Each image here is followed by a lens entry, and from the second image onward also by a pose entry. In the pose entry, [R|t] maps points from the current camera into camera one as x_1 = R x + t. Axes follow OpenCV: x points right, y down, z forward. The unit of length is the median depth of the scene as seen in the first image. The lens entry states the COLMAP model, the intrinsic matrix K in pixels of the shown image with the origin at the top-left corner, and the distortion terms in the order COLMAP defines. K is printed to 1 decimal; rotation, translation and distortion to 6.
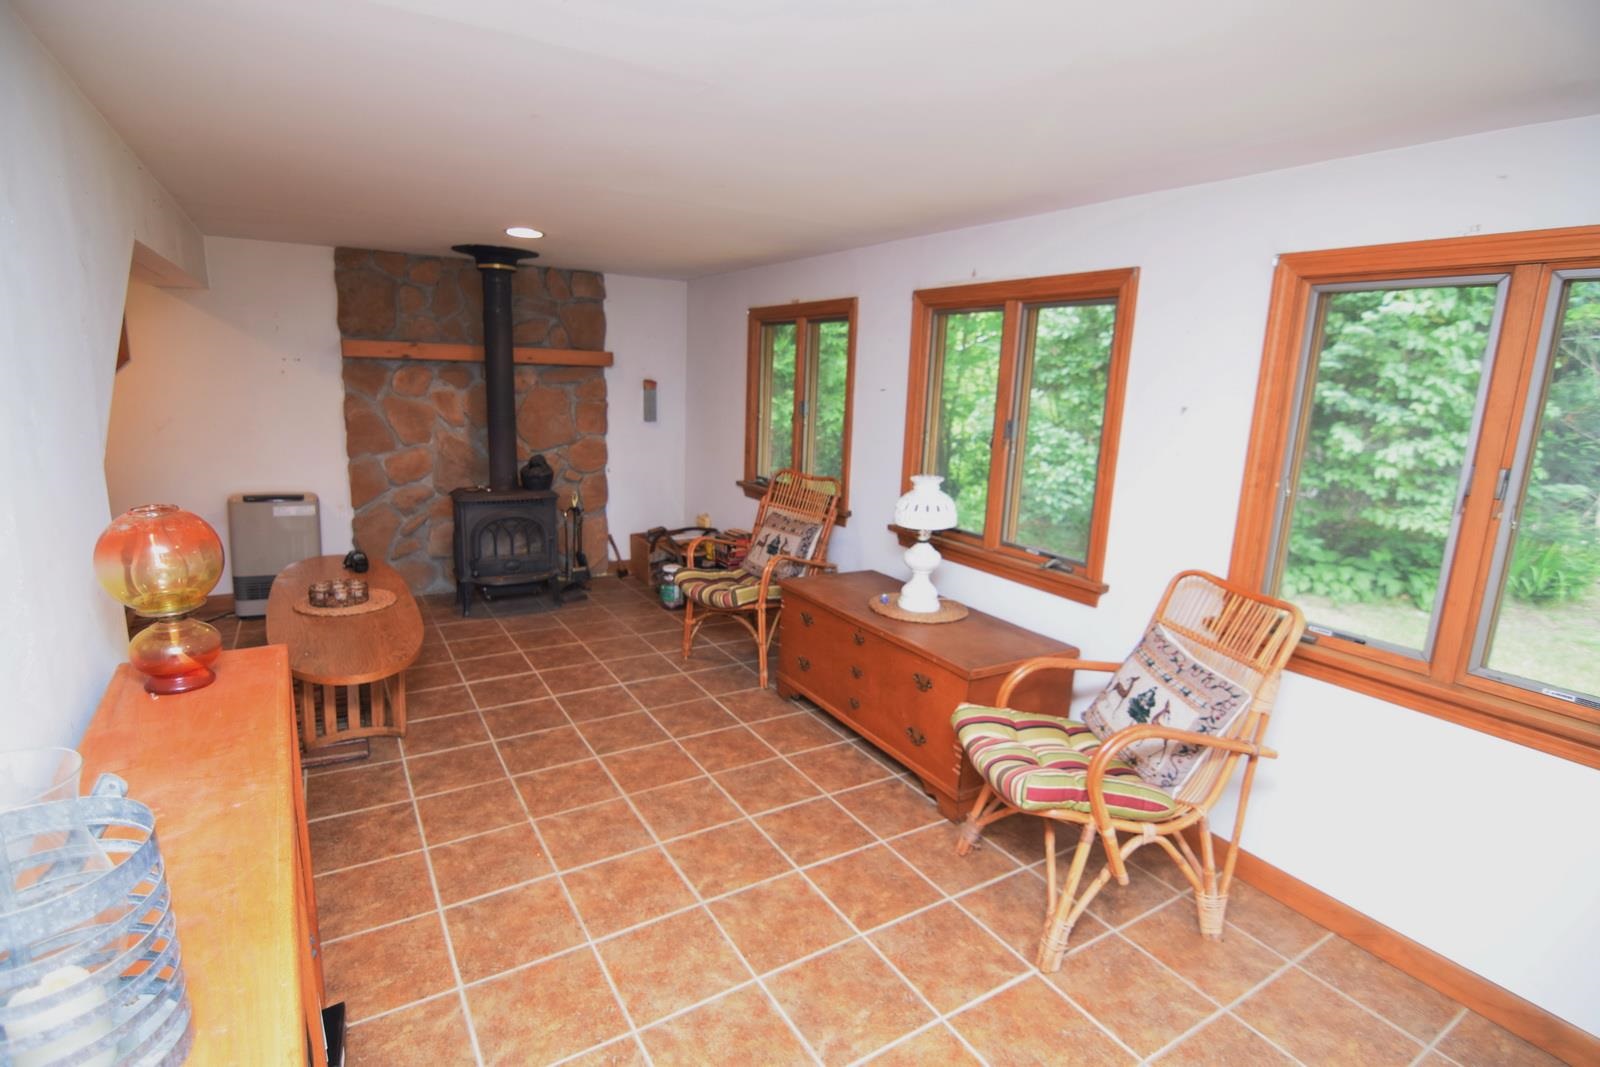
lens RADIAL K [[781.1, 0, 792.5], [0, 781.1, 526.5], [0, 0, 1]] dist [-0.001130, 0.000011]
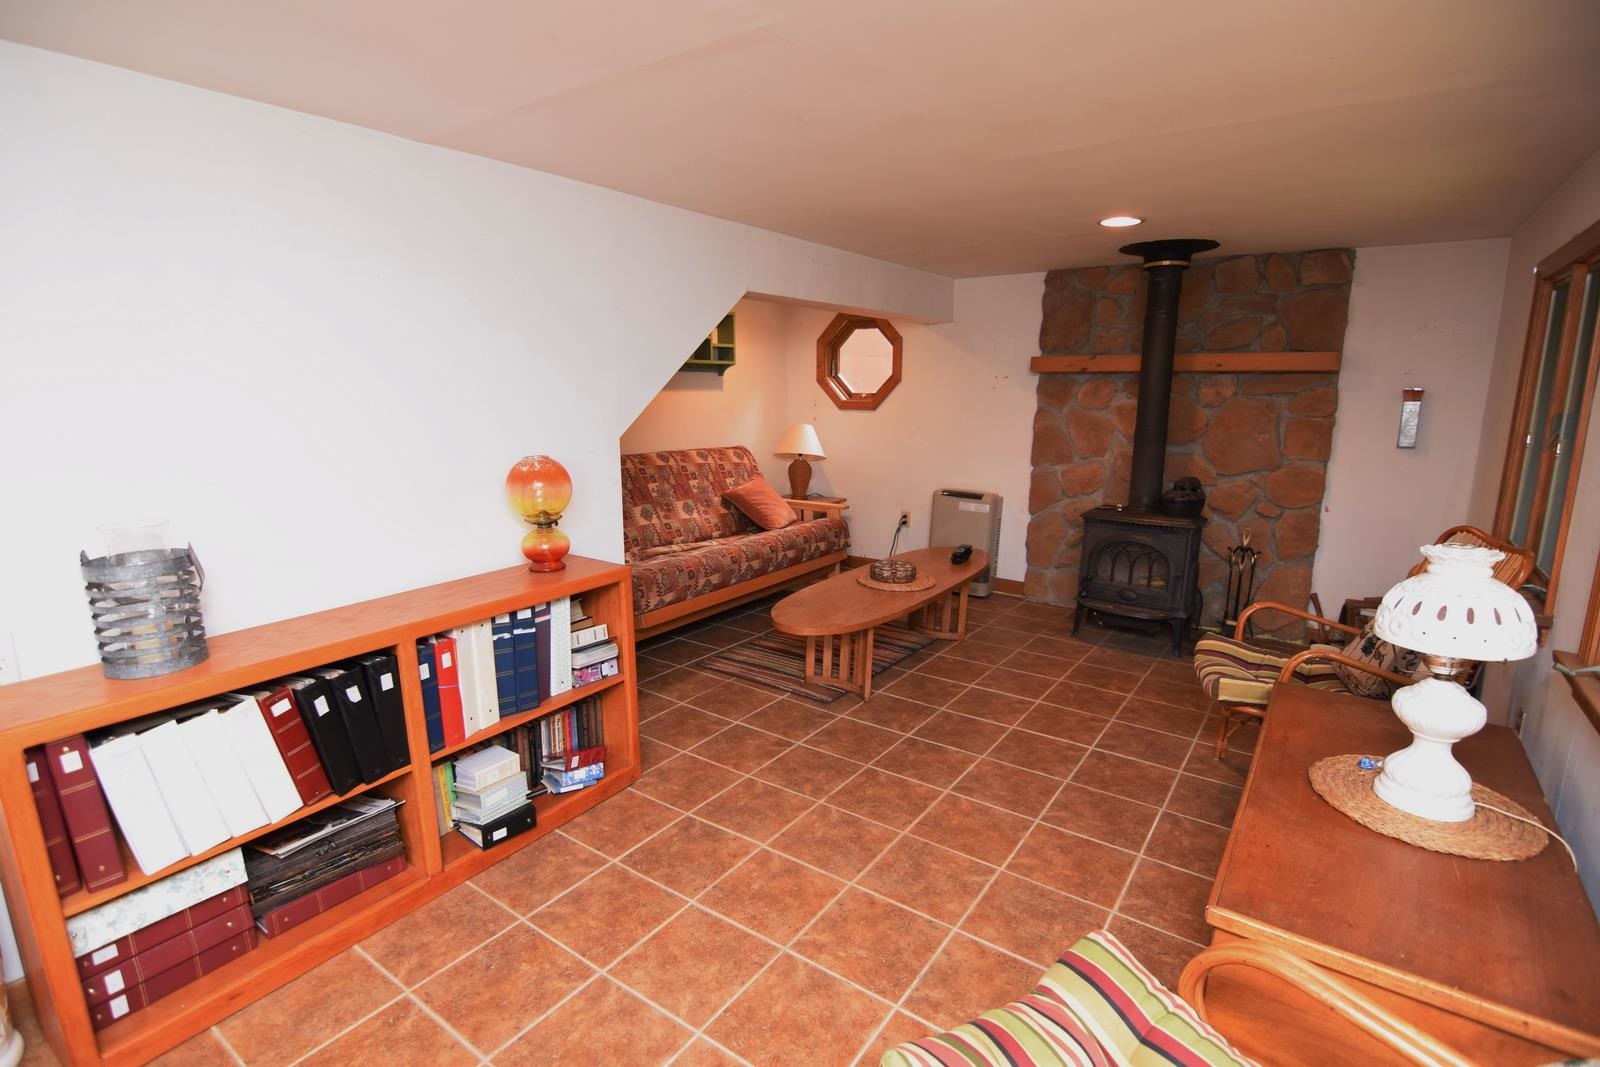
lens RADIAL K [[773.8, 0, 794.0], [0, 773.8, 539.5], [0, 0, 1]] dist [0.003129, -0.017479]
pose [[0.392500, 0.147629, -0.907827, 0.306979], [-0.165899, 0.982209, 0.087999, -0.029608], [0.904666, 0.116069, 0.410008, 0.289077]]
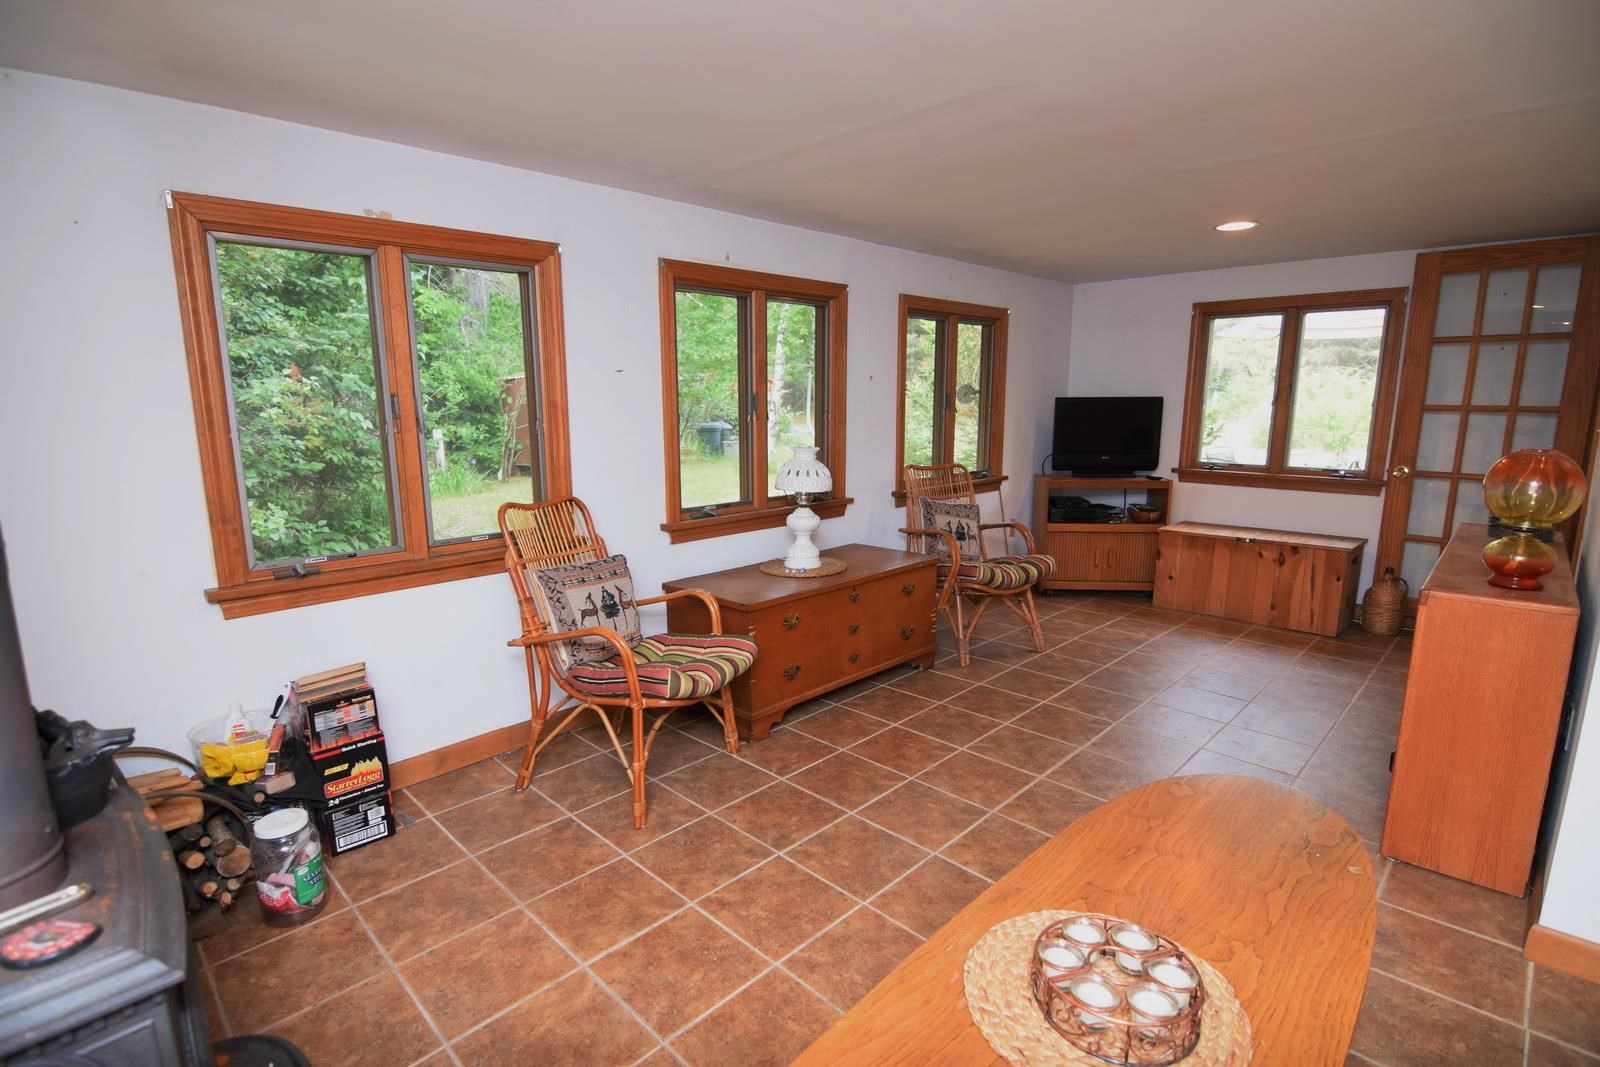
lens RADIAL K [[773.8, 0, 794.0], [0, 773.8, 539.5], [0, 0, 1]] dist [0.003129, -0.017479]
pose [[-0.238417, -0.210049, 0.948175, -0.617611], [0.179925, 0.949874, 0.255668, -0.154106], [-0.954350, 0.231556, -0.188673, 0.864571]]
